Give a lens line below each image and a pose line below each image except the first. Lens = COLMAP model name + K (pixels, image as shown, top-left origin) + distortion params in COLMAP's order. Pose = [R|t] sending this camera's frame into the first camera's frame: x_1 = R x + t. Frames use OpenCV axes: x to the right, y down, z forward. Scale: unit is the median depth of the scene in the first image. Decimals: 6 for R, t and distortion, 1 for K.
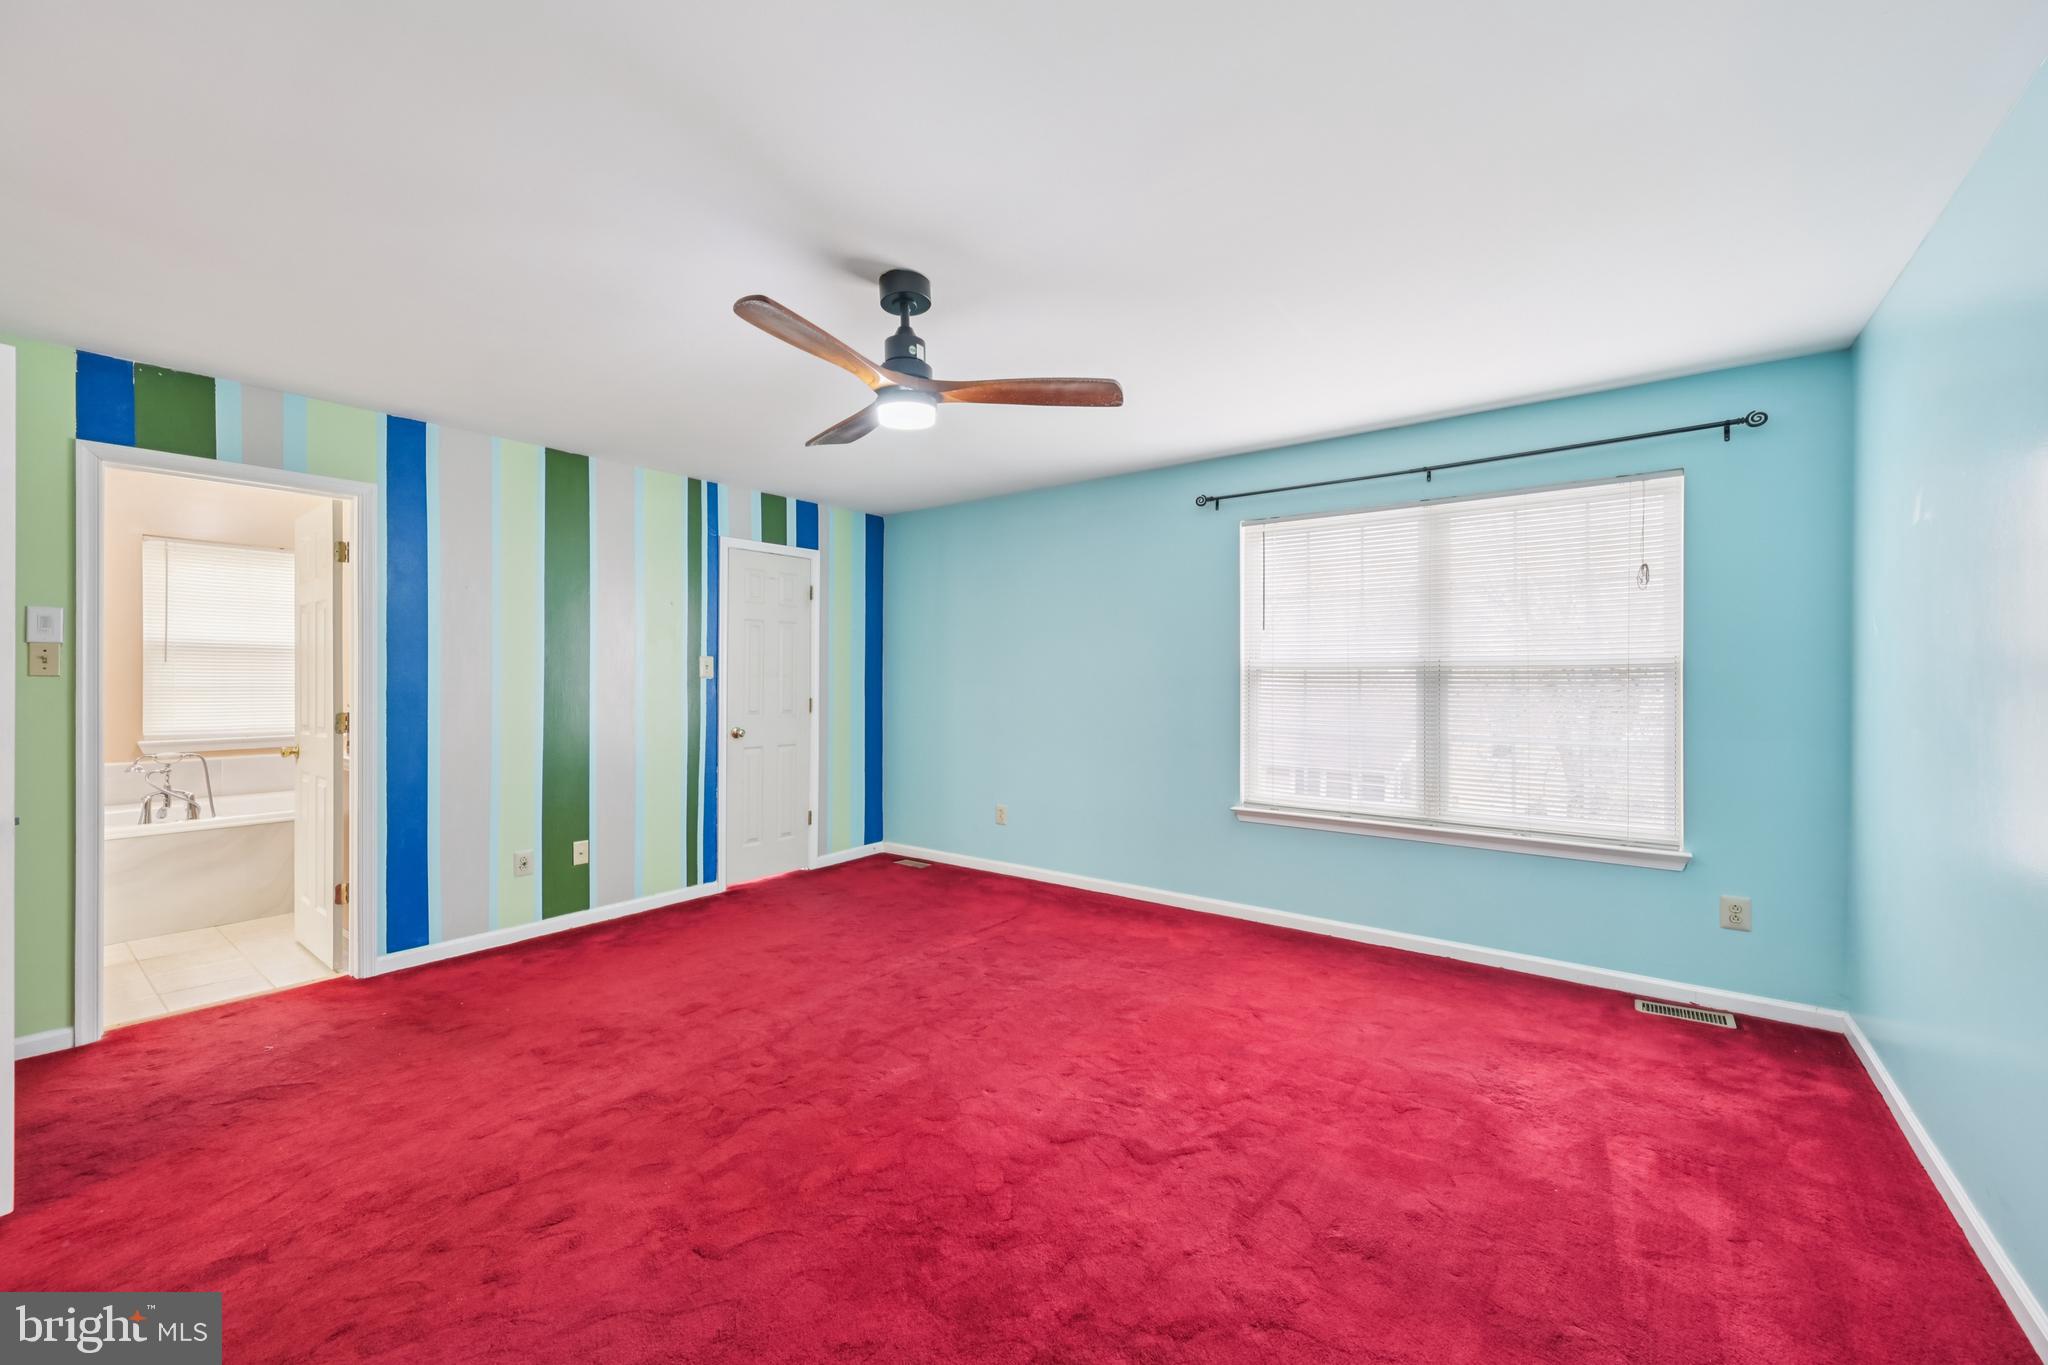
lens RADIAL K [[803.7, 0, 1030.0], [0, 803.7, 683.1], [0, 0, 1]] dist [-0.000992, 0.000521]
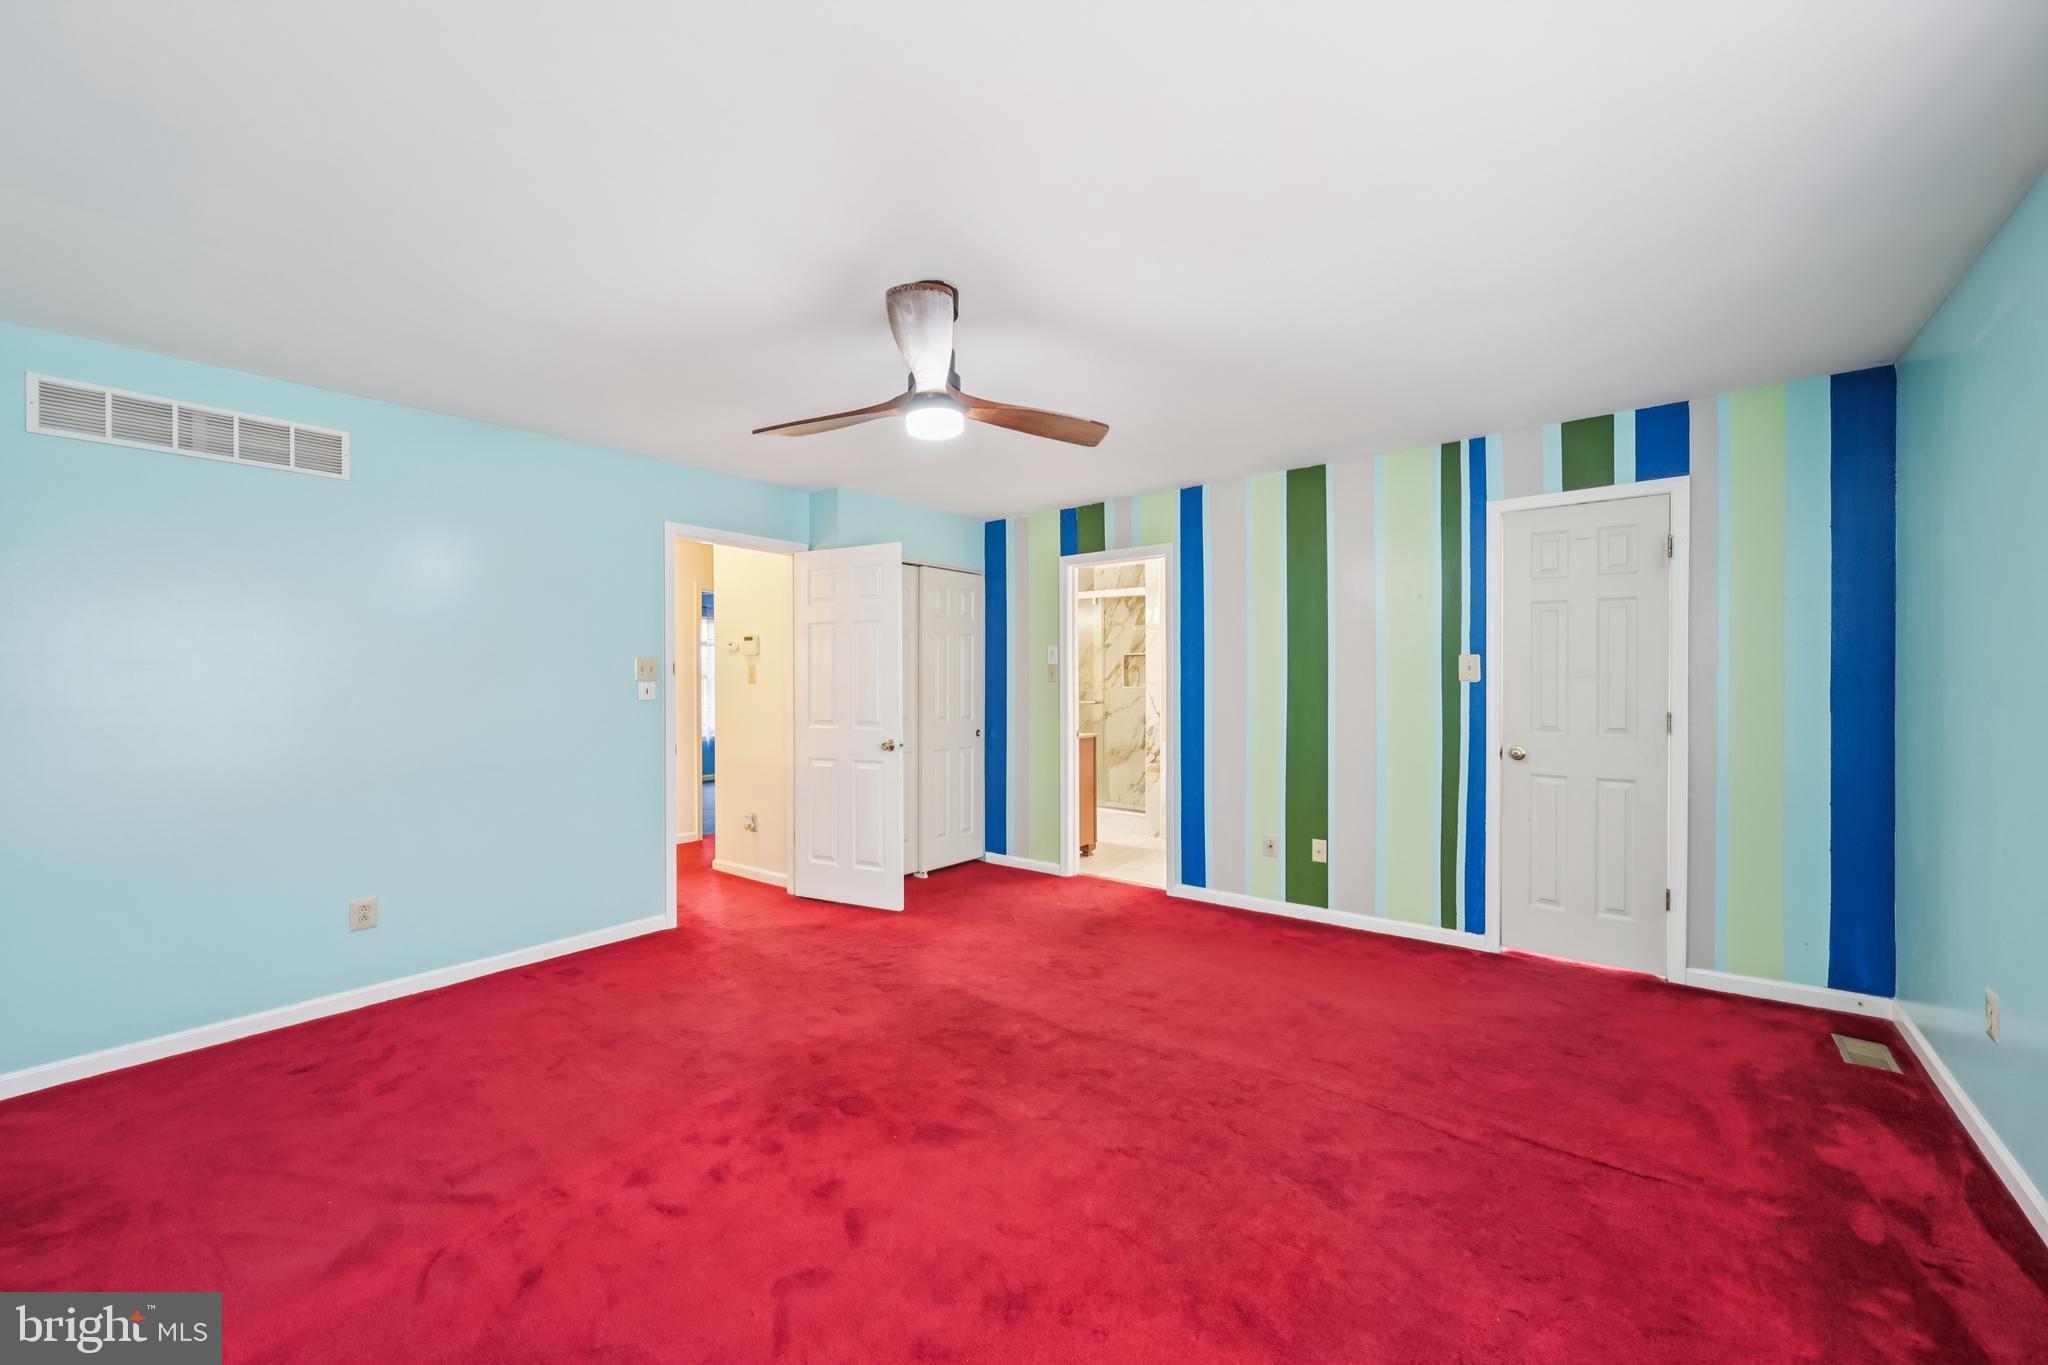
lens RADIAL K [[803.7, 0, 1026.1], [0, 803.7, 691.7], [0, 0, 1]] dist [-0.000992, 0.000521]
pose [[-0.030095, 0.015234, -0.999431, 0.533313], [-0.000635, 0.999883, 0.015260, -0.010416], [0.999547, 0.001093, -0.030082, 0.720965]]
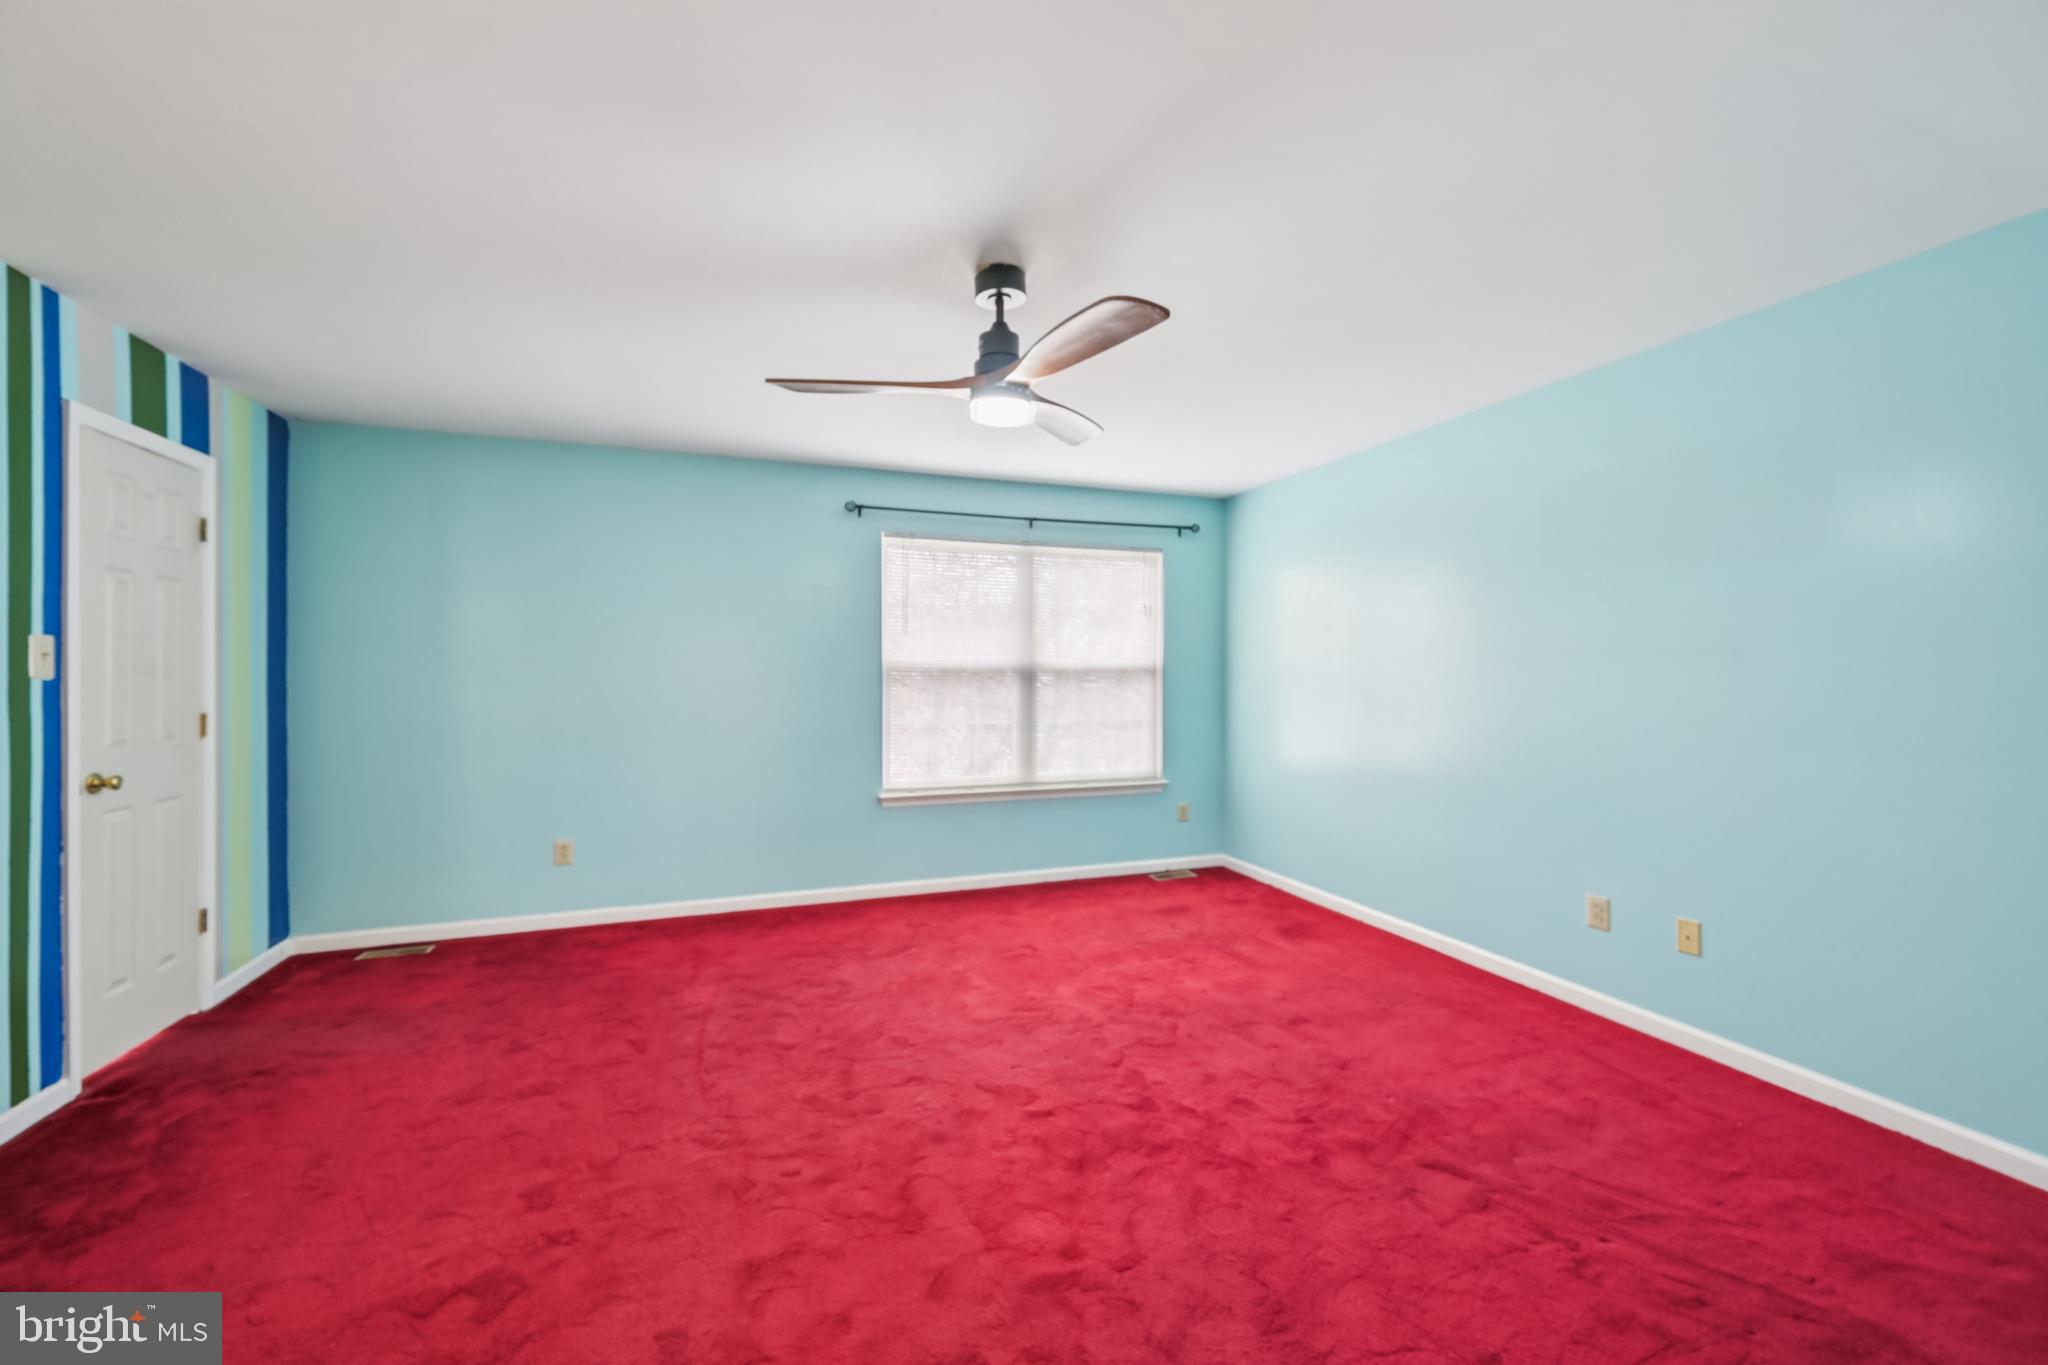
lens RADIAL K [[803.7, 0, 1031.8], [0, 803.7, 687.6], [0, 0, 1]] dist [-0.000992, 0.000521]
pose [[0.546123, -0.013658, 0.837594, -0.607970], [0.006436, 0.999906, 0.012108, -0.003302], [-0.837680, -0.001221, 0.546160, 0.268014]]
